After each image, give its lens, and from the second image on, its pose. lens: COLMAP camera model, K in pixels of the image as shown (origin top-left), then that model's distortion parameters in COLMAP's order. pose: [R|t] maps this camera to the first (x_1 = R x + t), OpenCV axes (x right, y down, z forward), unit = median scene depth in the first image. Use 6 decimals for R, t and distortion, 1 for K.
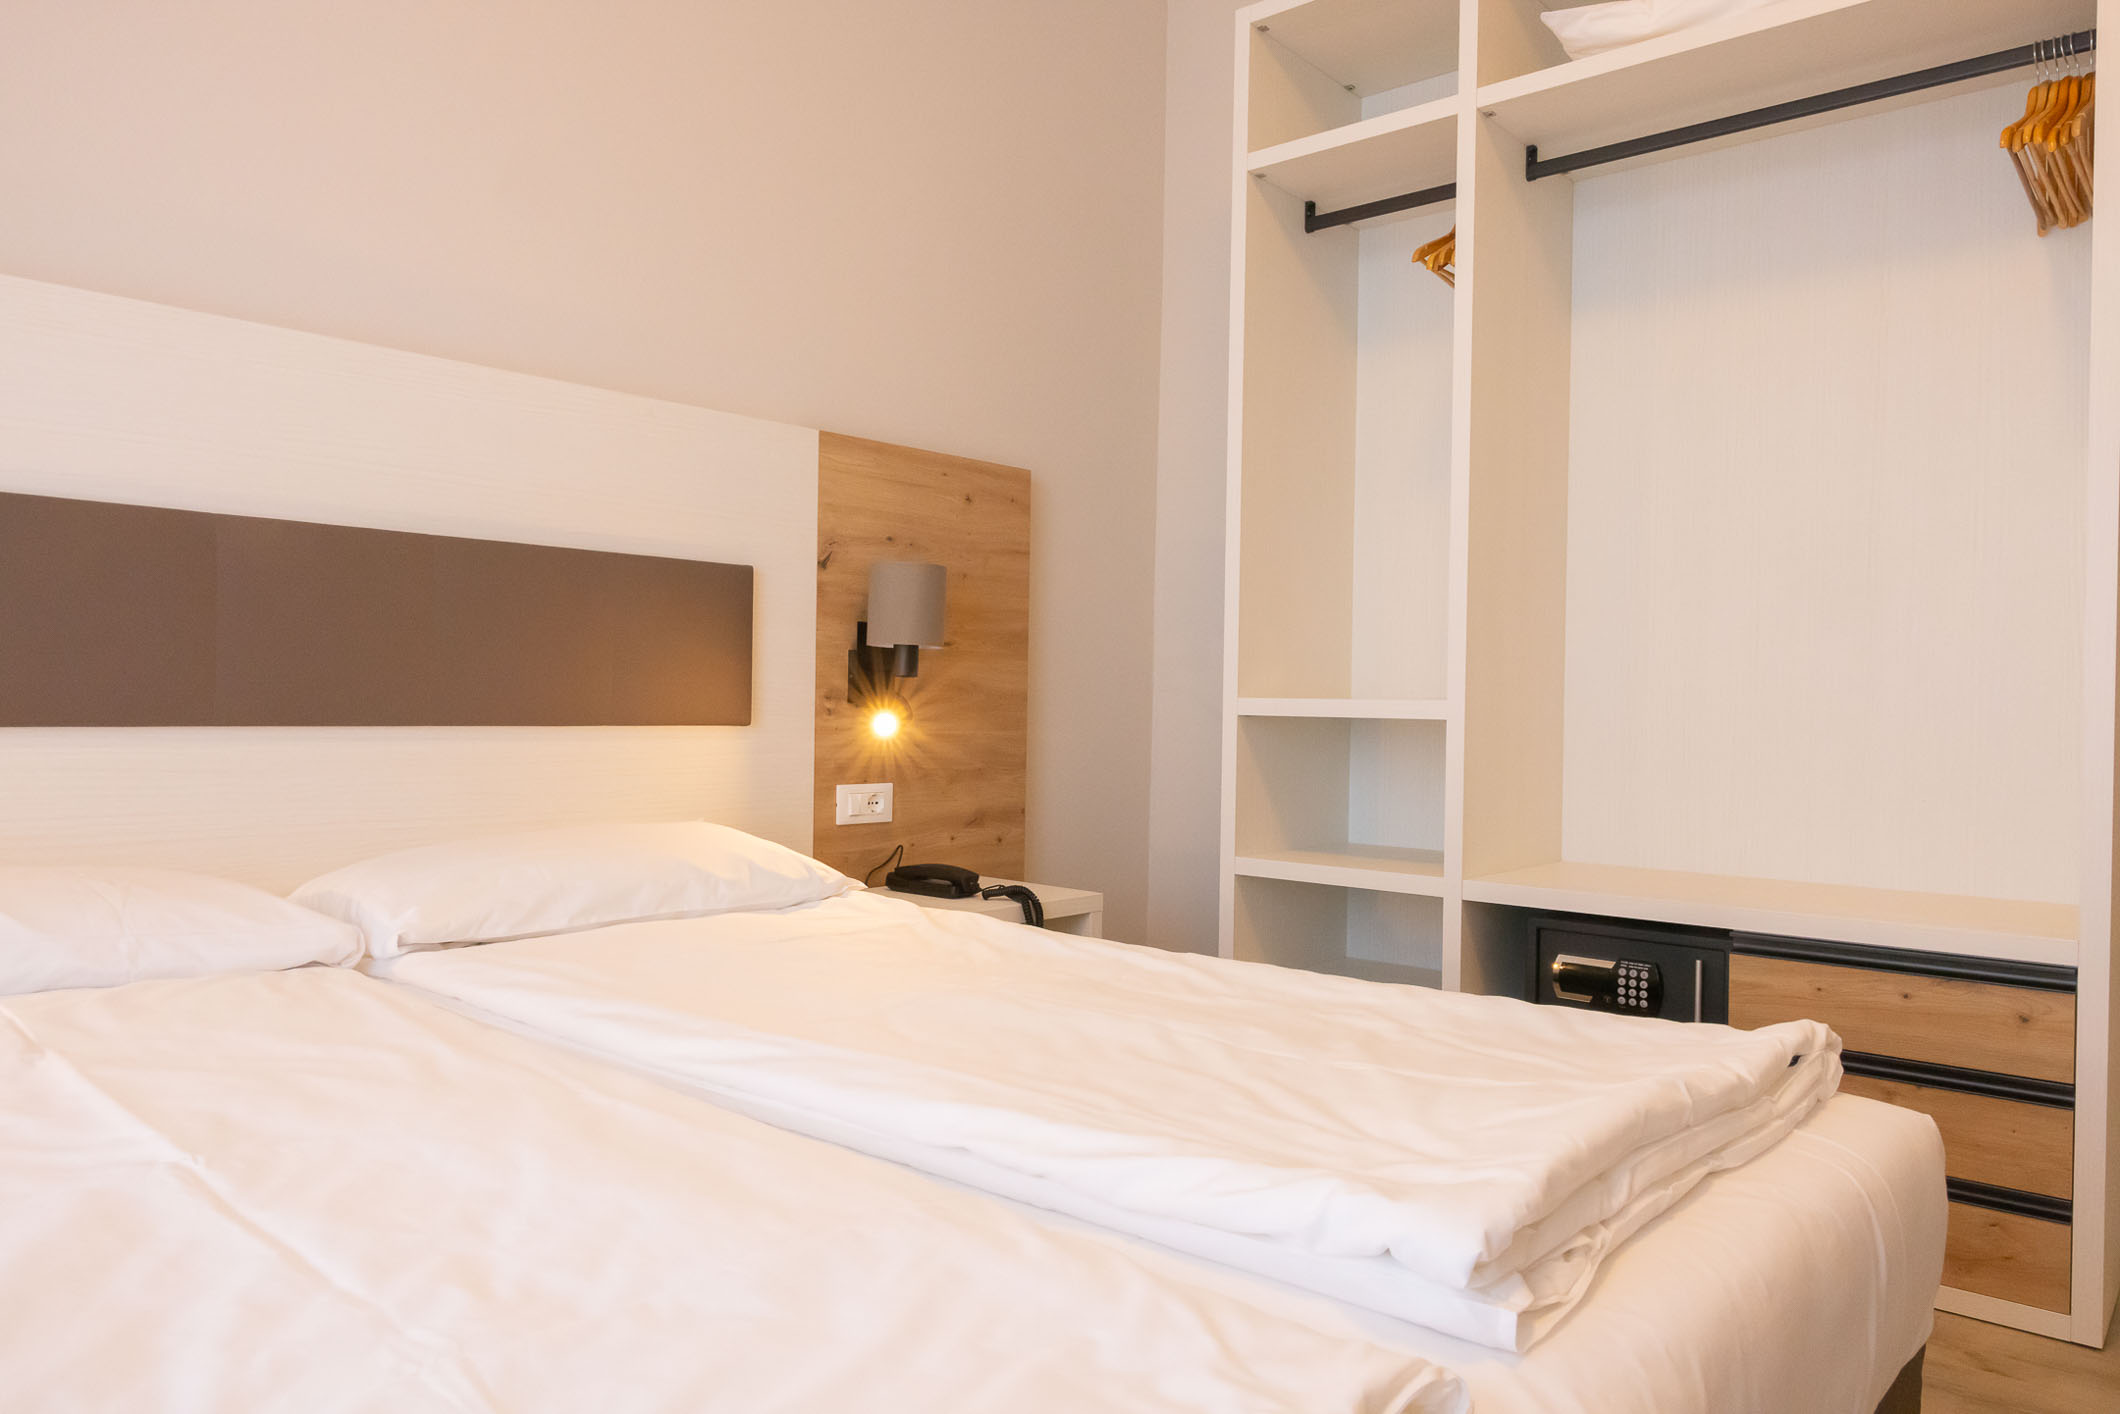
lens RADIAL K [[1434.7, 0, 1053.7], [0, 1434.7, 697.1], [0, 0, 1]] dist [0.000791, 0.000147]
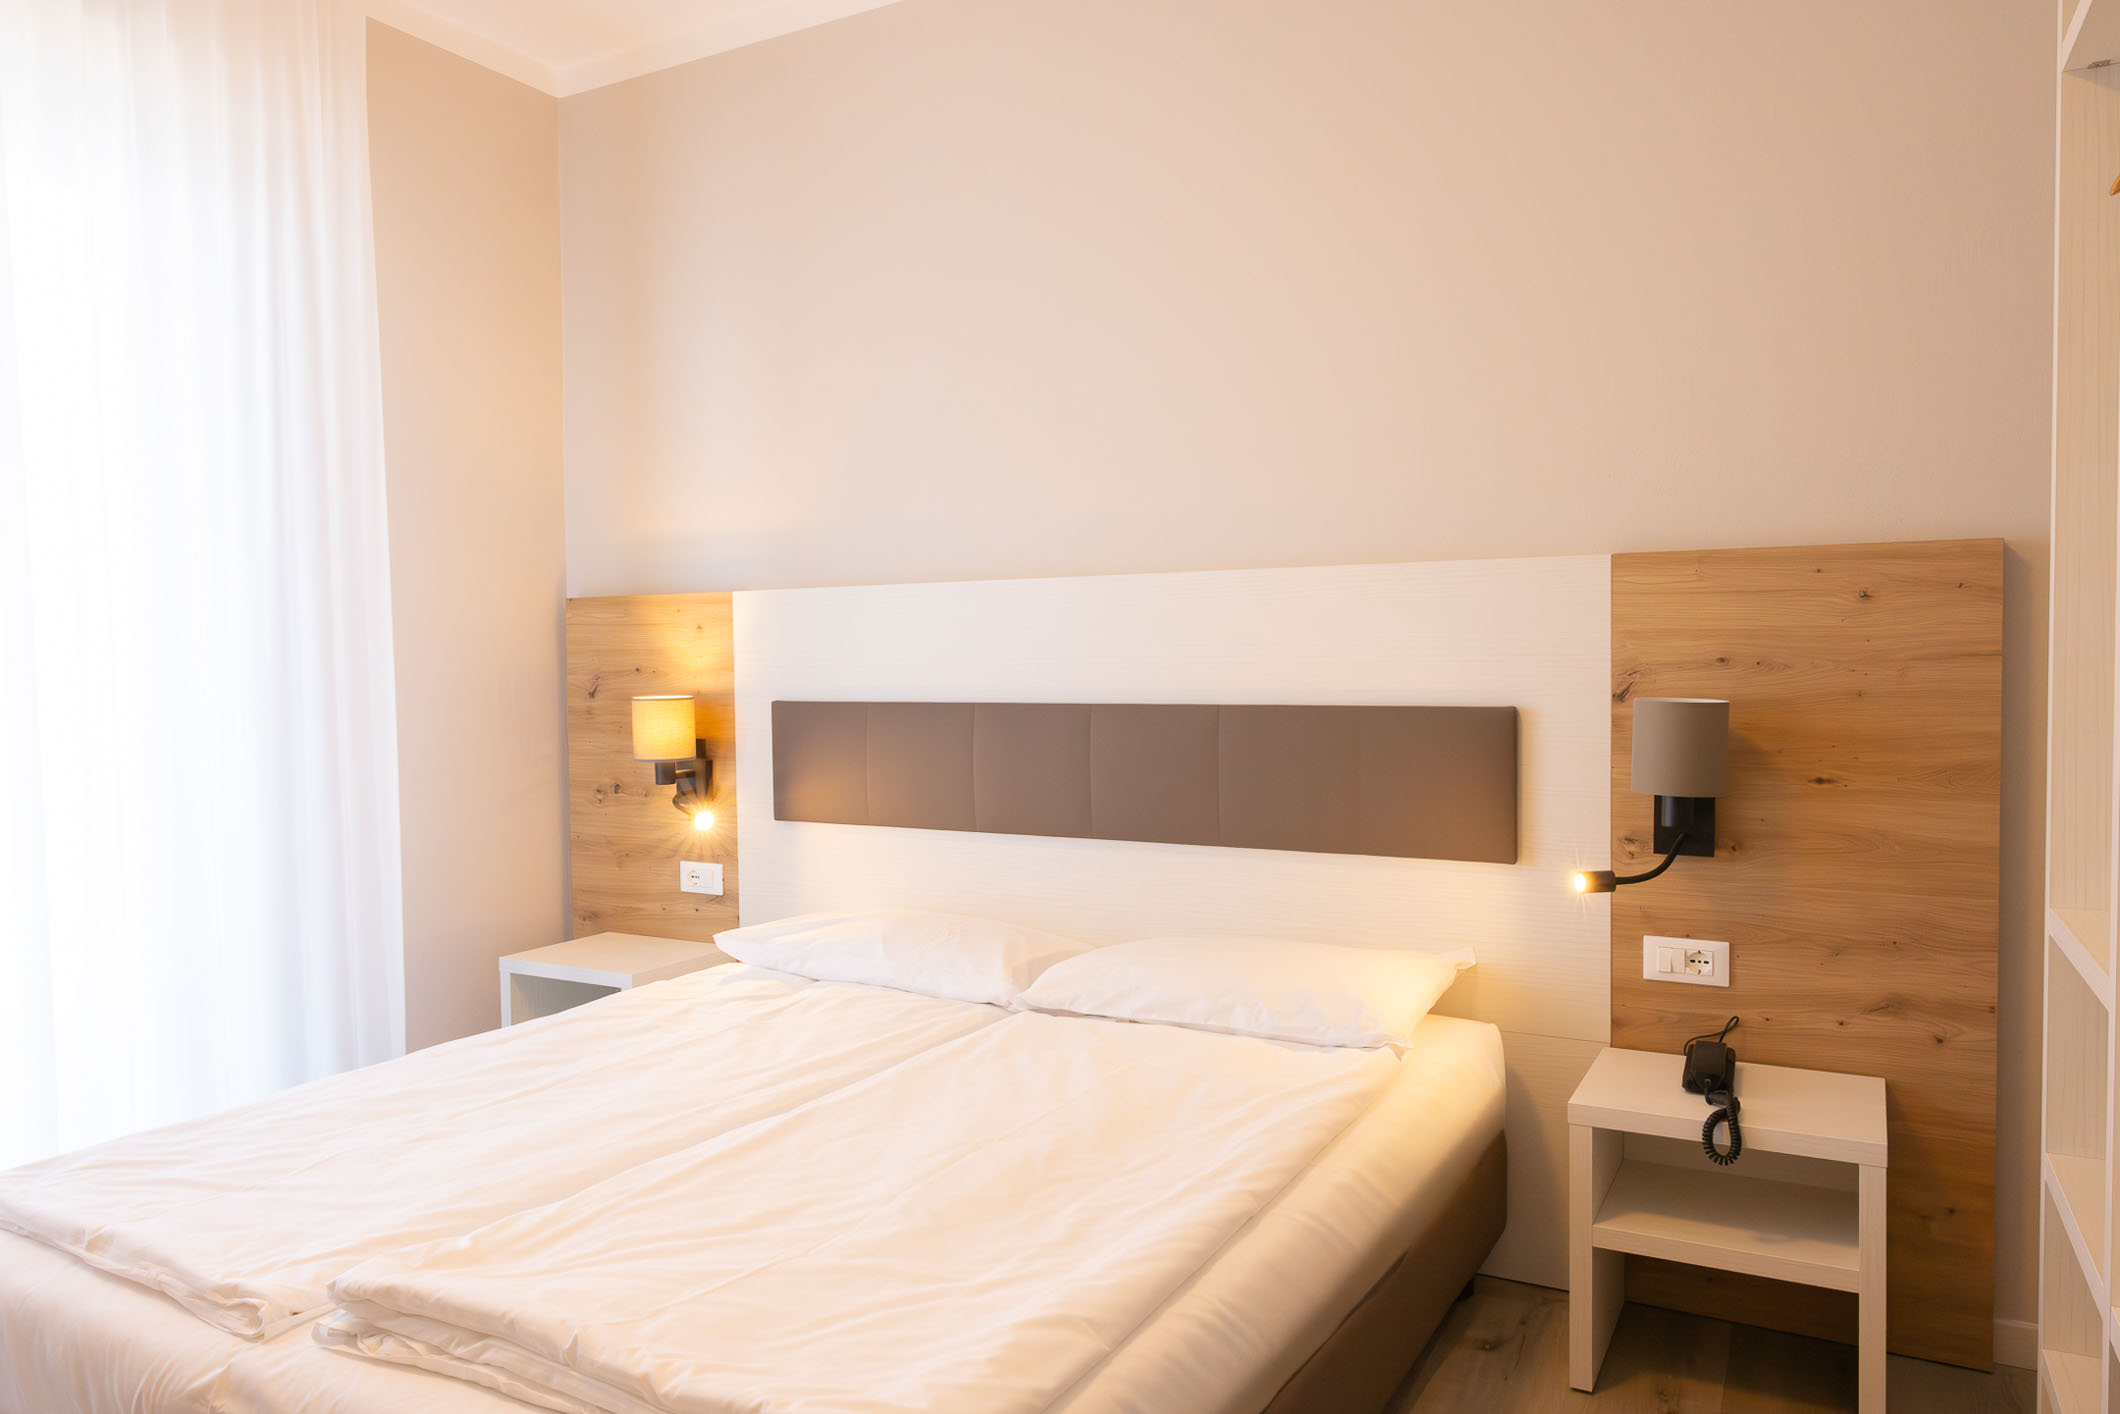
lens RADIAL K [[1434.7, 0, 1053.4], [0, 1434.7, 713.4], [0, 0, 1]] dist [0.000791, 0.000147]
pose [[0.219503, 0.021056, -0.975385, 0.662225], [0.020251, 0.999453, 0.026133, -0.113062], [0.975402, -0.025489, 0.218957, 0.435261]]
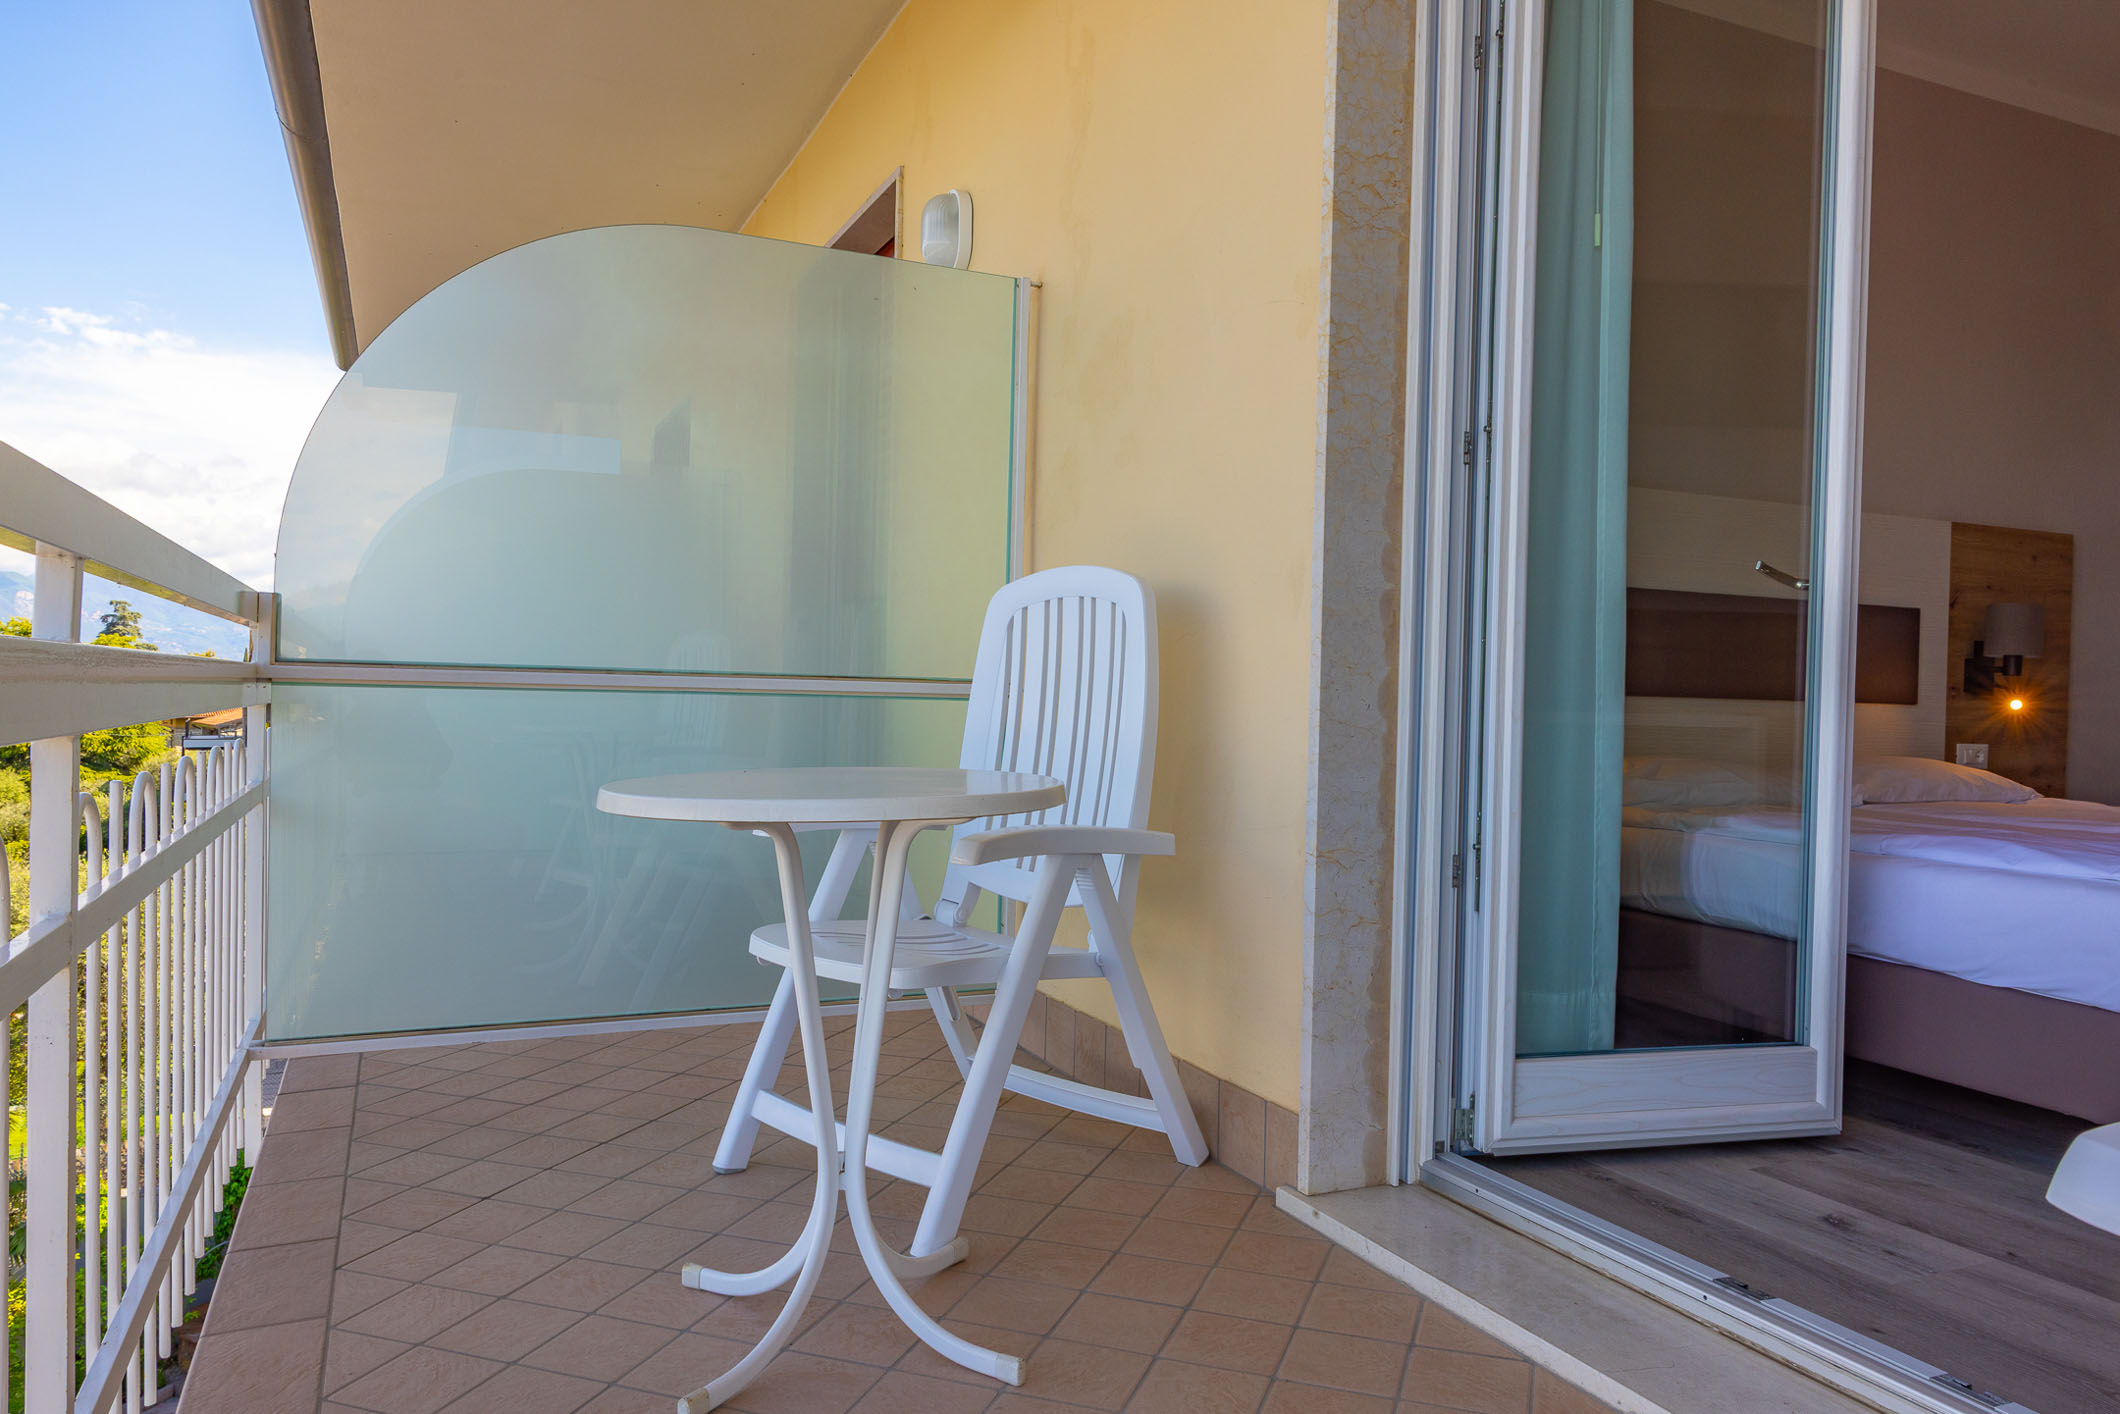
lens RADIAL K [[1434.7, 0, 1059.7], [0, 1434.7, 715.6], [0, 0, 1]] dist [0.000791, 0.000147]
pose [[0.914709, 0.005640, -0.404073, -0.420986], [-0.003821, 0.999979, 0.005309, 0.025432], [0.404094, -0.003312, 0.914711, -0.861476]]
